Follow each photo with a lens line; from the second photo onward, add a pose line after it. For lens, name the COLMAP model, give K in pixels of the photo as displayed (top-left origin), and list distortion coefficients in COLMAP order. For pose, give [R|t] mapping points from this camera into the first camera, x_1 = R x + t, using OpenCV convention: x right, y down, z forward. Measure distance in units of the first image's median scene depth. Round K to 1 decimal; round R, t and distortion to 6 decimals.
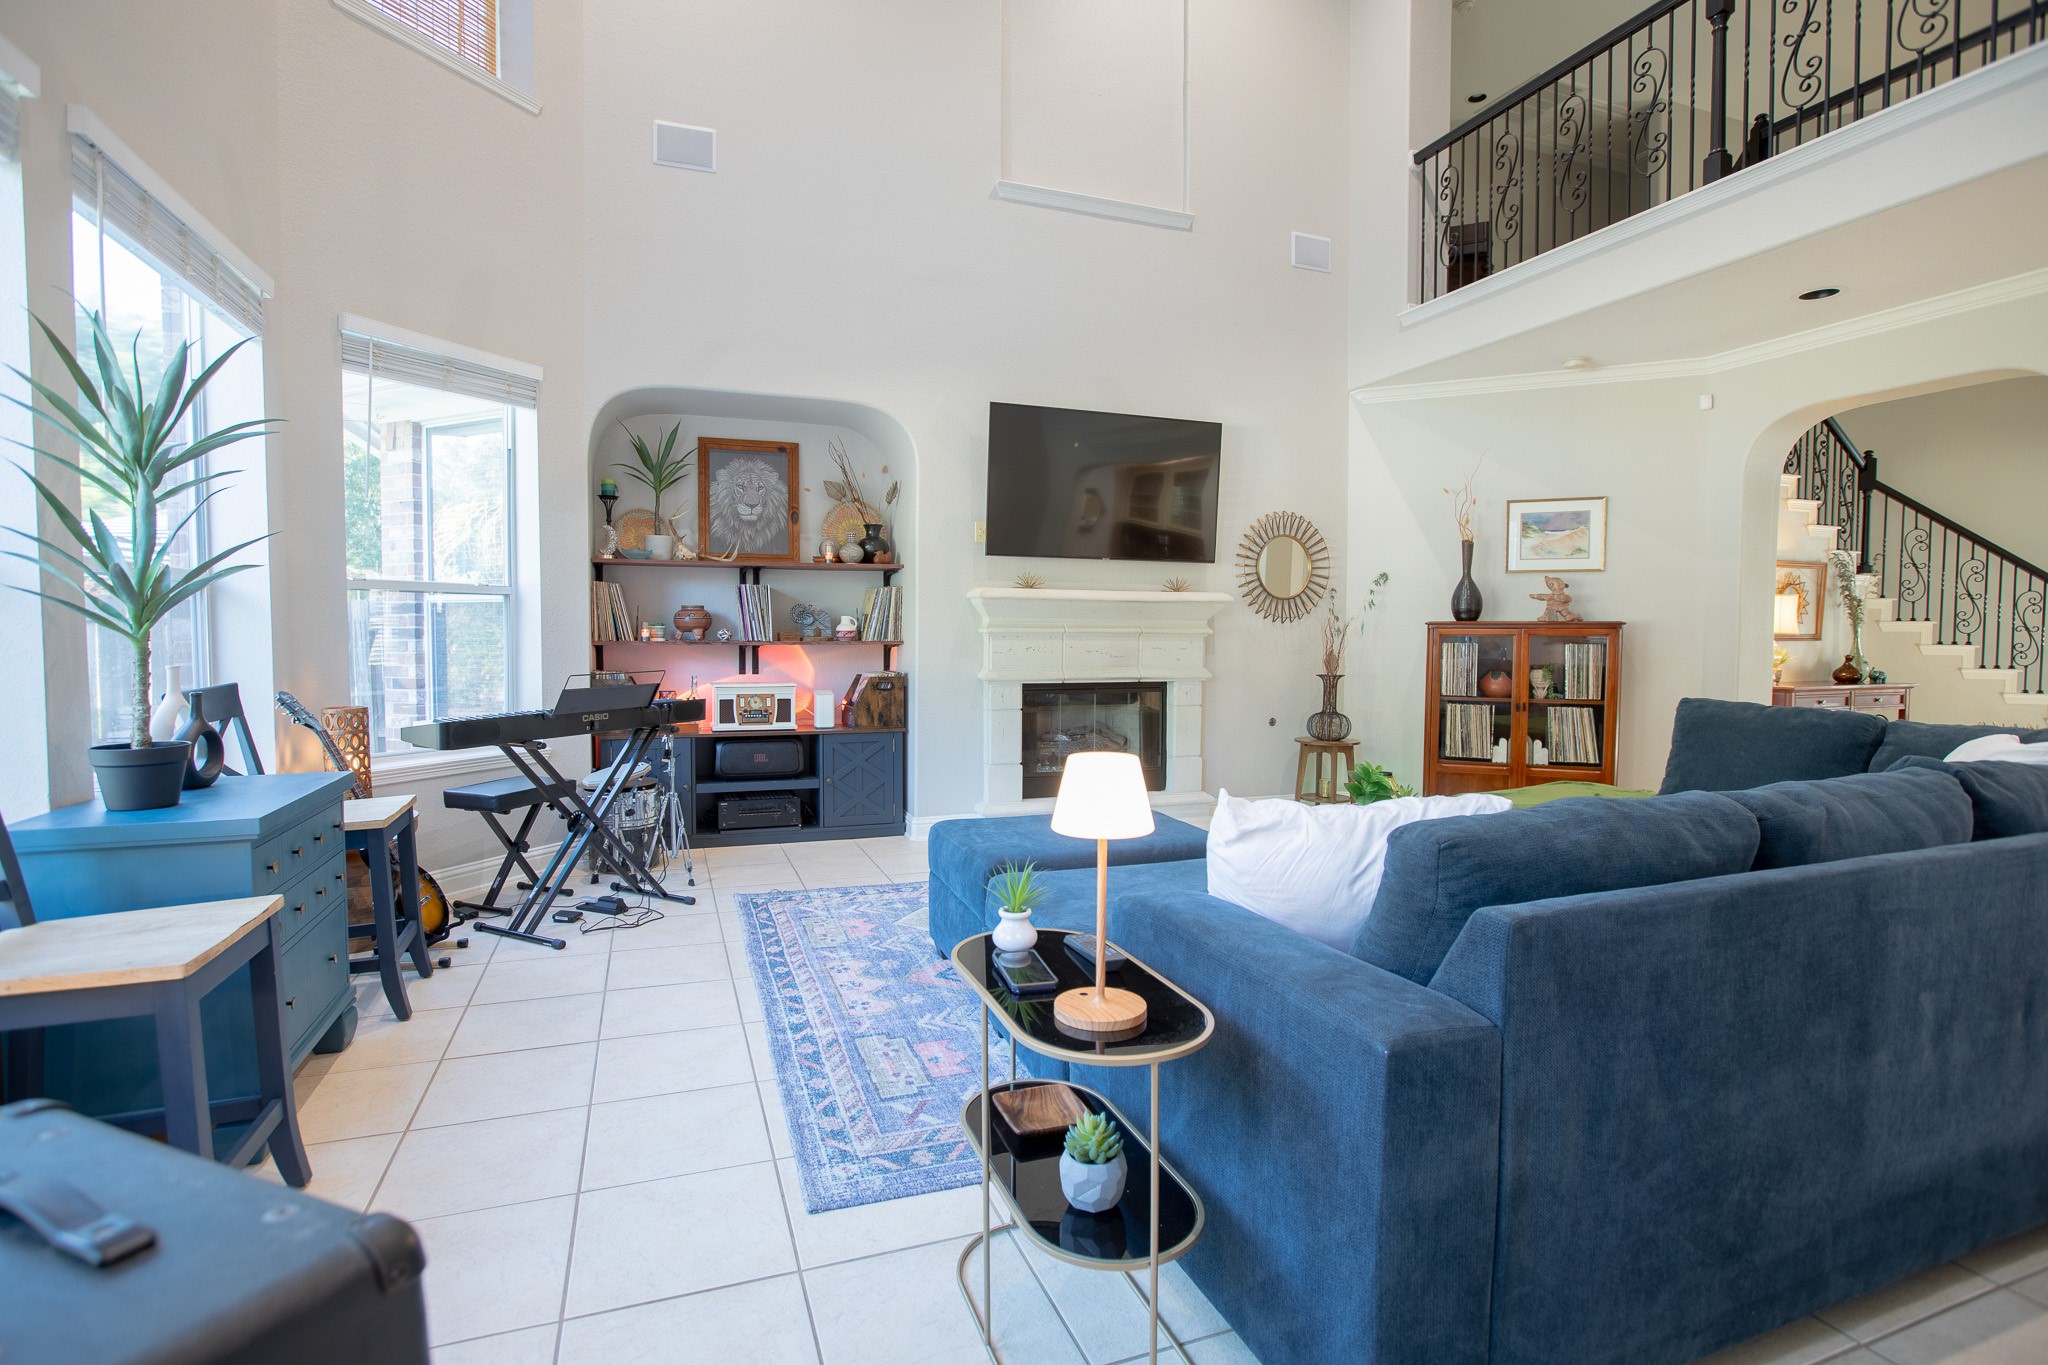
lens RADIAL K [[951.4, 0, 995.1], [0, 951.4, 676.3], [0, 0, 1]] dist [-0.065765, 0.021829]
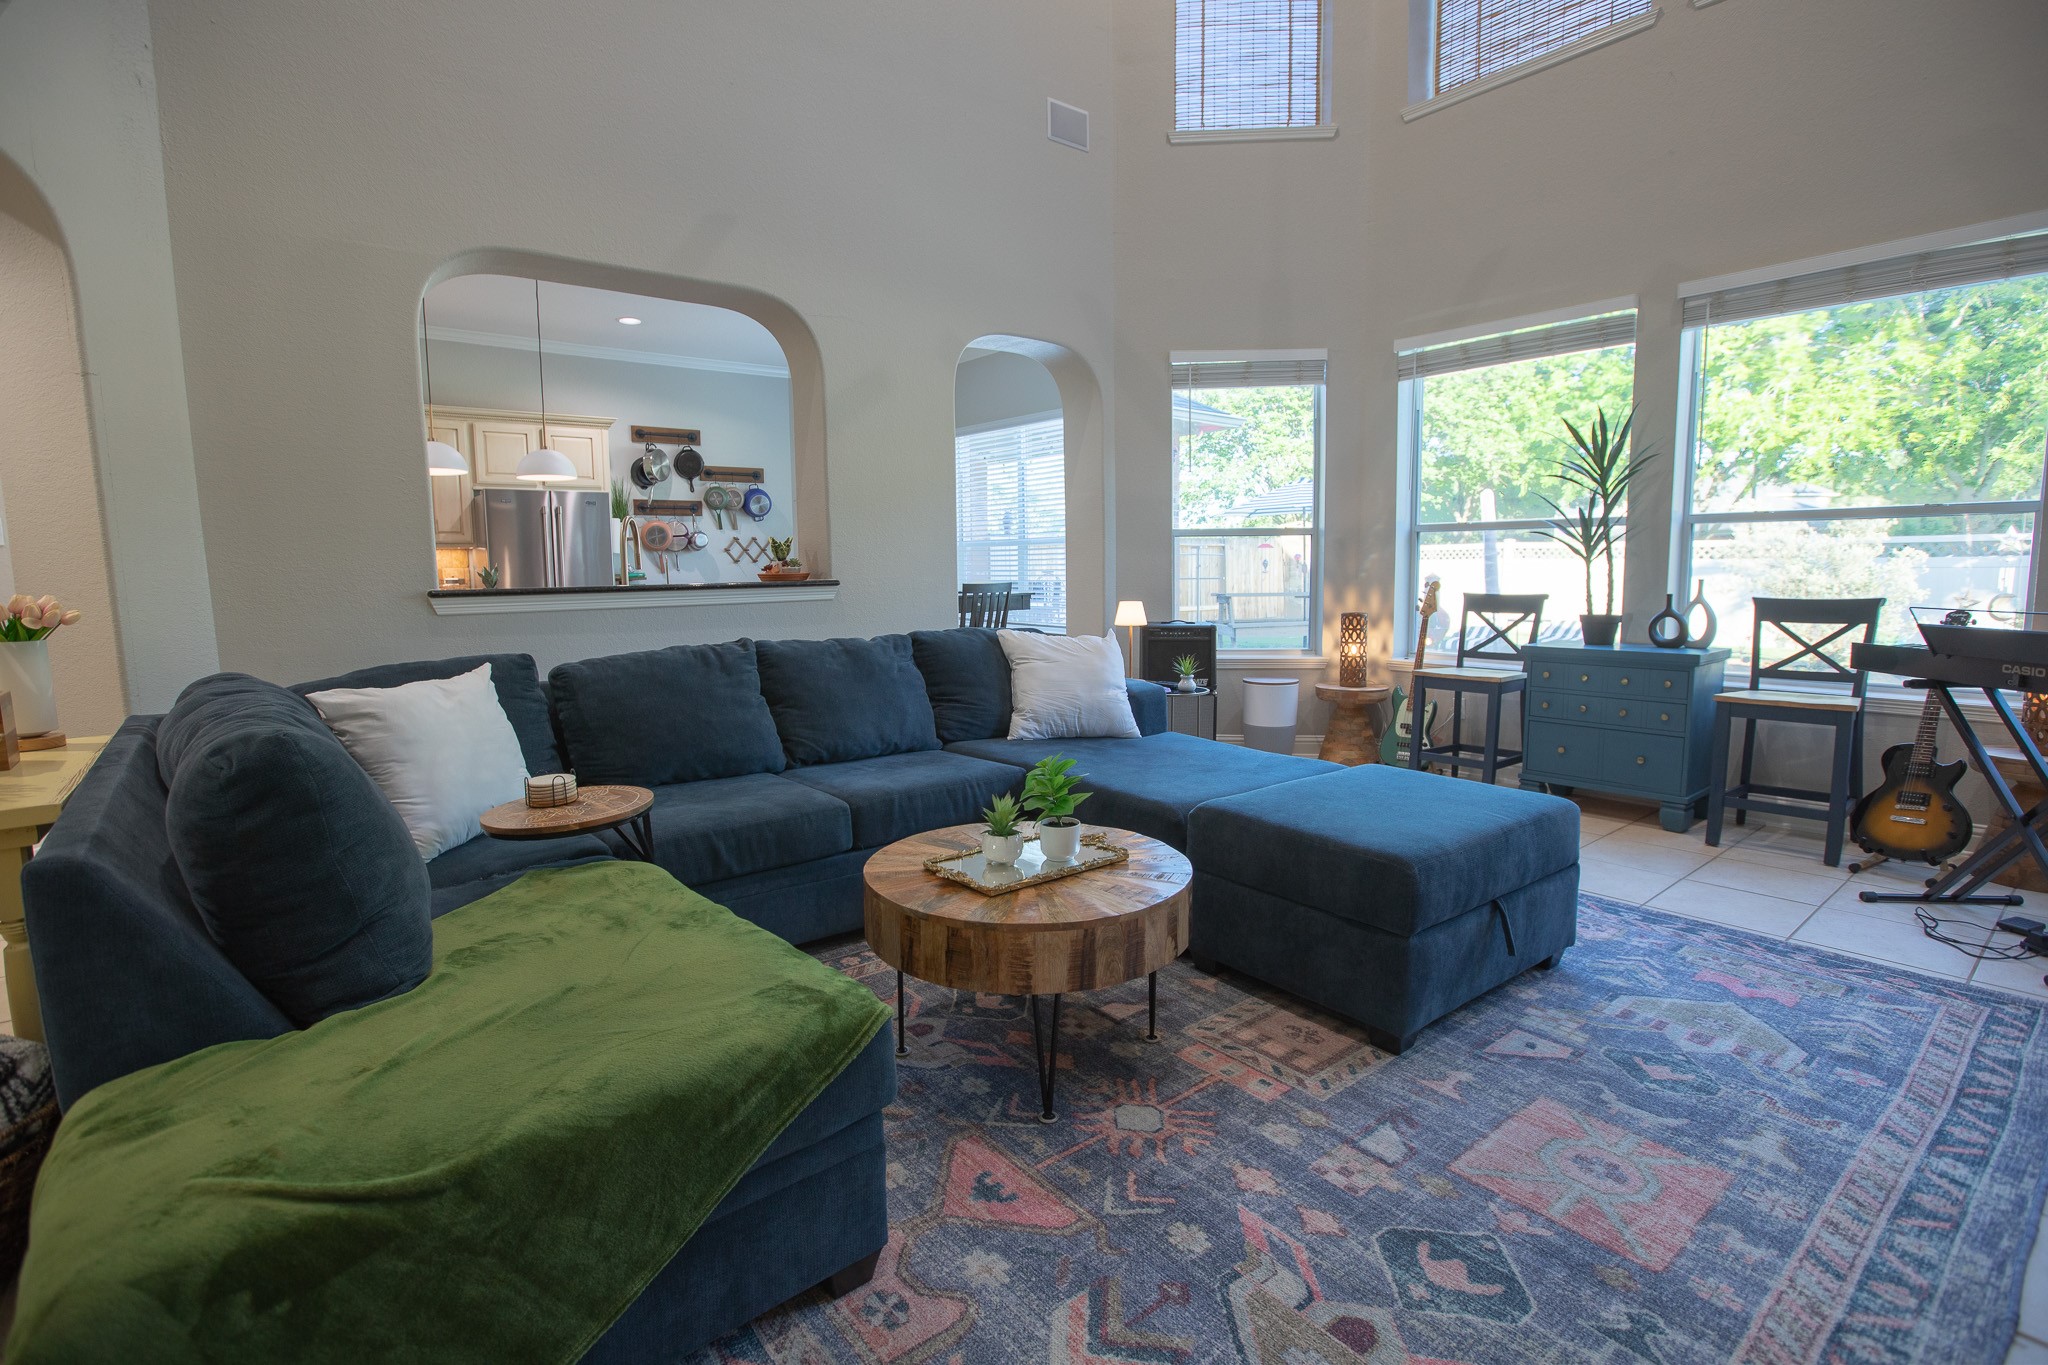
lens RADIAL K [[937.1, 0, 1024.0], [0, 937.1, 682.5], [0, 0, 1]] dist [-0.026093, 0.000911]
pose [[-0.939866, 0.048707, -0.338052, 0.385288], [-0.007222, 0.986724, 0.162246, -0.040582], [0.341466, 0.154930, -0.927037, 0.952119]]
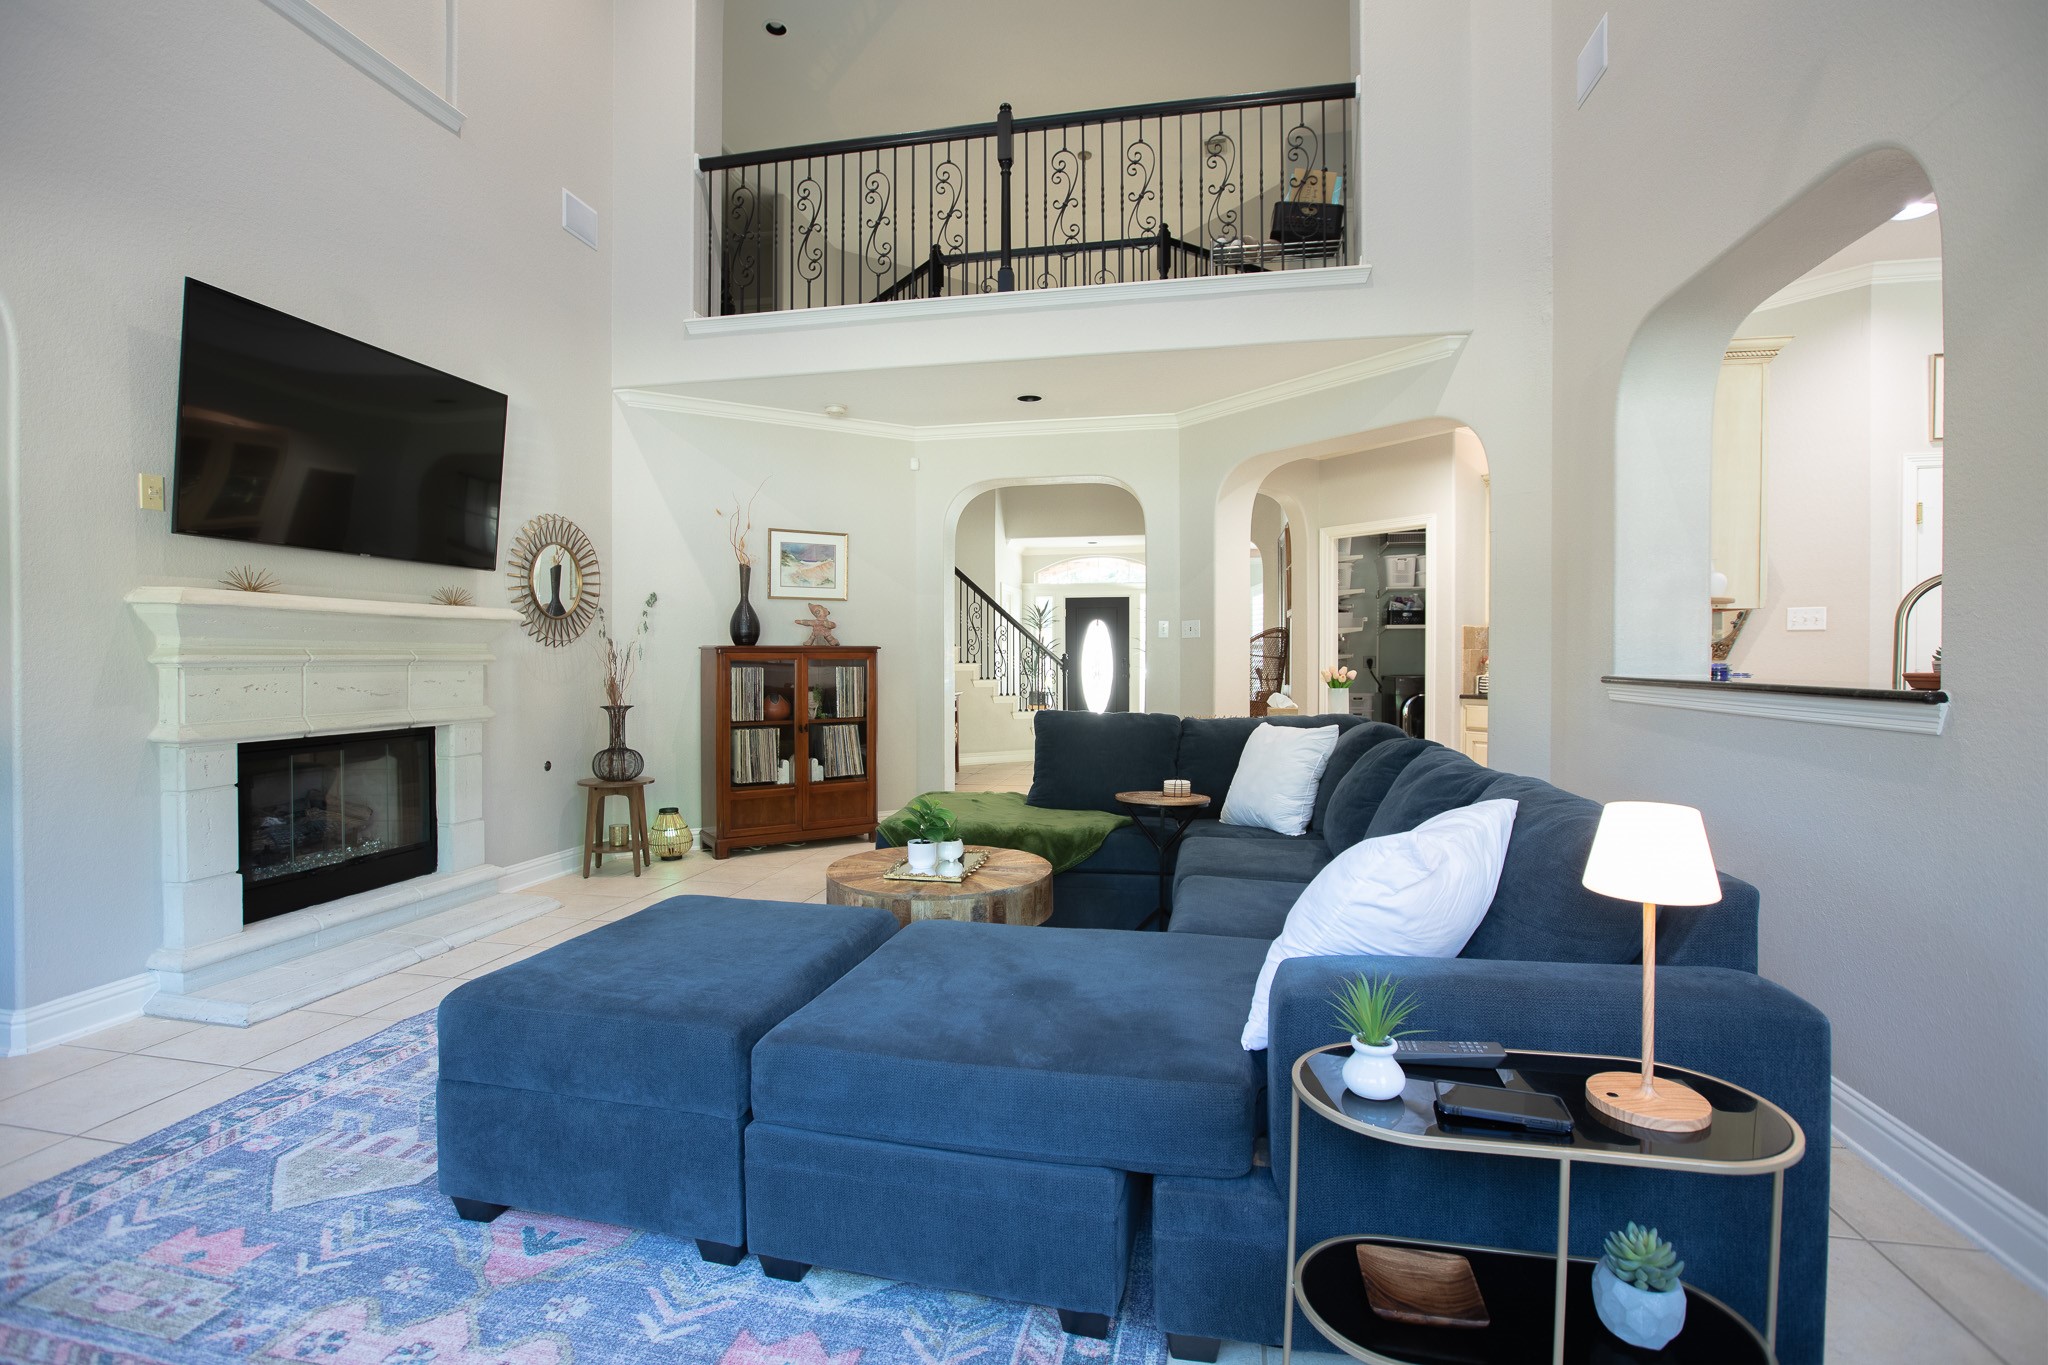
lens RADIAL K [[951.4, 0, 995.1], [0, 951.4, 676.3], [0, 0, 1]] dist [-0.065765, 0.021829]
pose [[0.520864, -0.021965, 0.853357, -0.223623], [0.042264, 0.999106, -0.000080, -0.015223], [-0.852593, 0.036108, 0.521327, 0.256577]]
